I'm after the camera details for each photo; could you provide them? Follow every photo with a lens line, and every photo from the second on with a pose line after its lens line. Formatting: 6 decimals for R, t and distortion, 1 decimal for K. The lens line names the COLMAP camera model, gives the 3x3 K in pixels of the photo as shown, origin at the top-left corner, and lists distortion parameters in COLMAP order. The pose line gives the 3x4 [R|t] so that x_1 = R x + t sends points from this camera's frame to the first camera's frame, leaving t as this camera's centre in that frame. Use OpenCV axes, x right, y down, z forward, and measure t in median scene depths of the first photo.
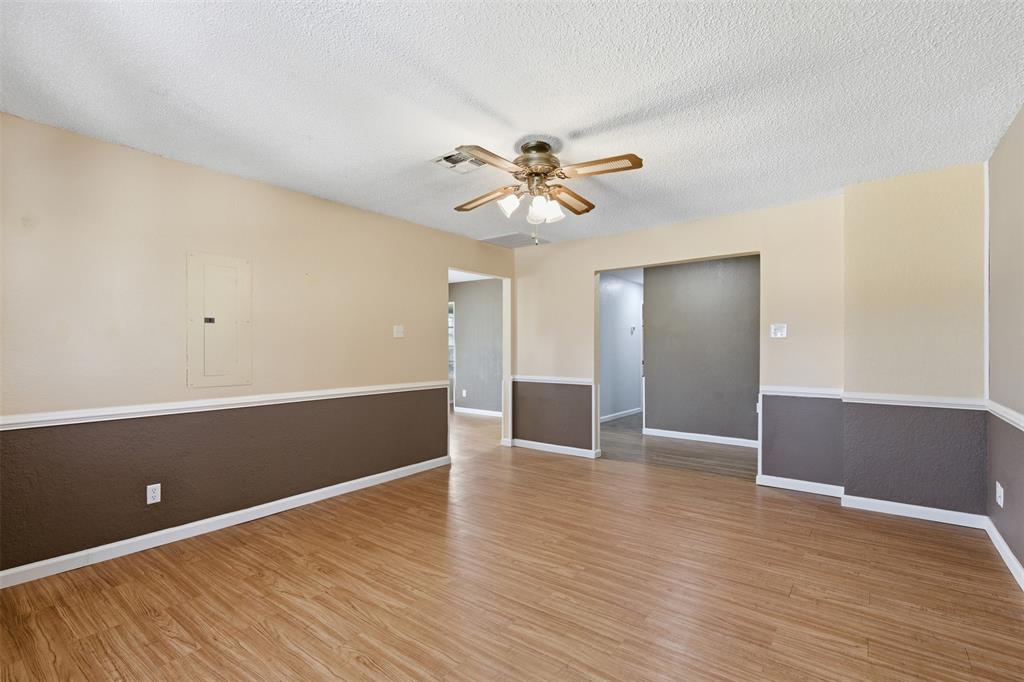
lens RADIAL K [[465.1, 0, 515.9], [0, 465.1, 345.4], [0, 0, 1]] dist [0.005321, 0.000271]
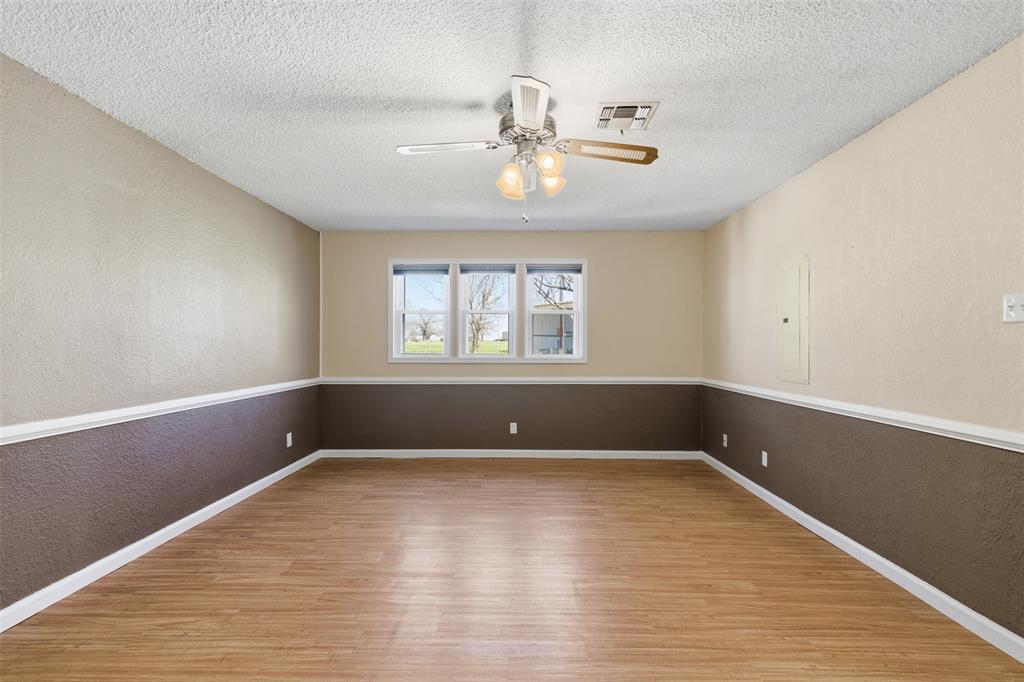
lens RADIAL K [[465.1, 0, 514.9], [0, 465.1, 343.1], [0, 0, 1]] dist [0.005321, 0.000271]
pose [[-0.801631, -0.001915, -0.597817, 0.752729], [0.004148, 0.999953, -0.008765, 0.009204], [0.597805, -0.009506, -0.801585, 2.233462]]
